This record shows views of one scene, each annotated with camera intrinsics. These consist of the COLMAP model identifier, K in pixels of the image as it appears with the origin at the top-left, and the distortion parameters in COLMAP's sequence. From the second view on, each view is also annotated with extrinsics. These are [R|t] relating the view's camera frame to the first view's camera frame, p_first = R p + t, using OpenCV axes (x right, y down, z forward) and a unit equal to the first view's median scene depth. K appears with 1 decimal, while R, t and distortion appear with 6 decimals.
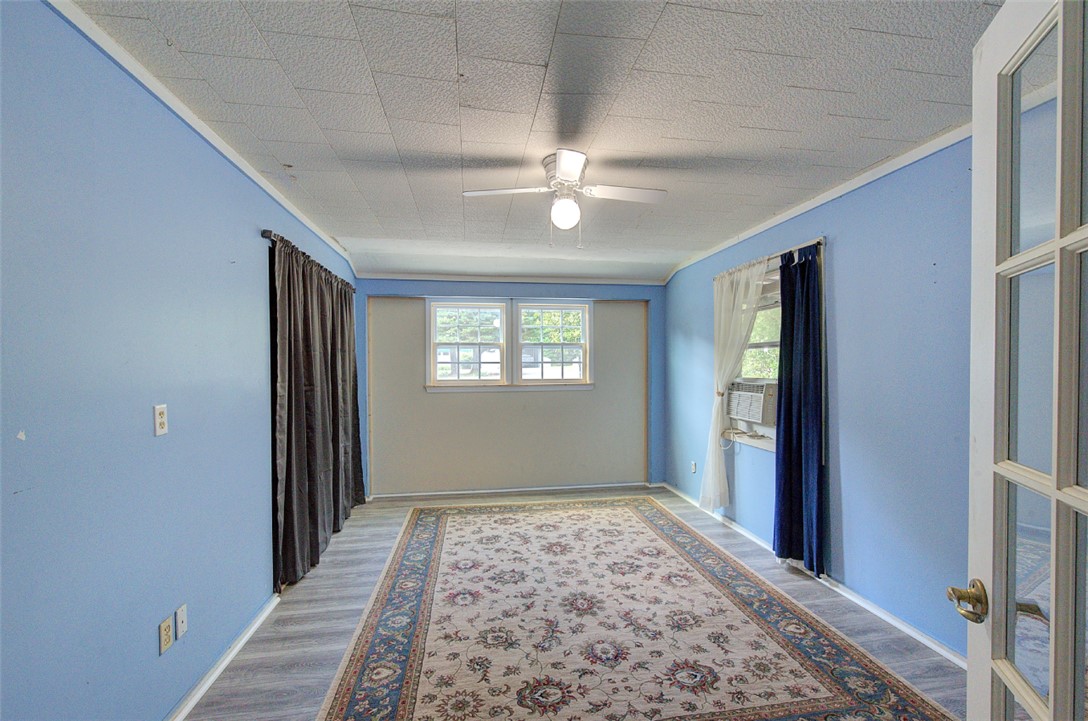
lens RADIAL K [[464.0, 0, 545.4], [0, 464.0, 370.2], [0, 0, 1]] dist [-0.009725, 0.006489]
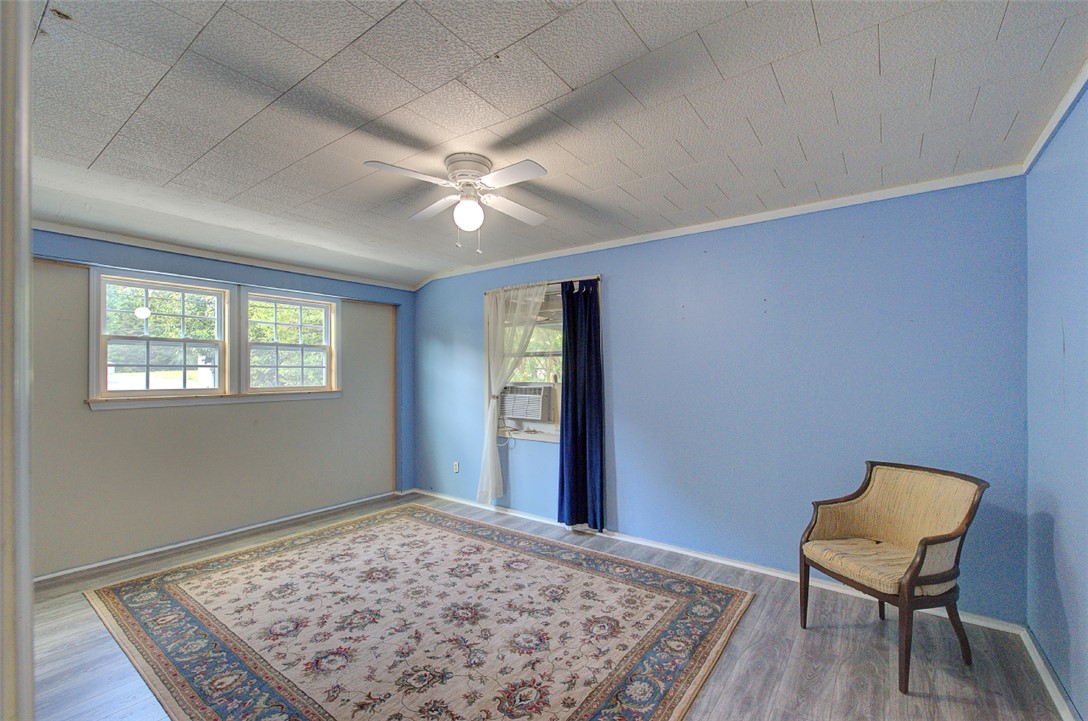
lens RADIAL K [[464.0, 0, 545.4], [0, 464.0, 370.2], [0, 0, 1]] dist [-0.009725, 0.006489]
pose [[0.716760, 0.006774, 0.697287, -0.380084], [0.001859, 0.999931, -0.011624, 0.001173], [-0.697317, 0.009627, 0.716698, 0.135505]]
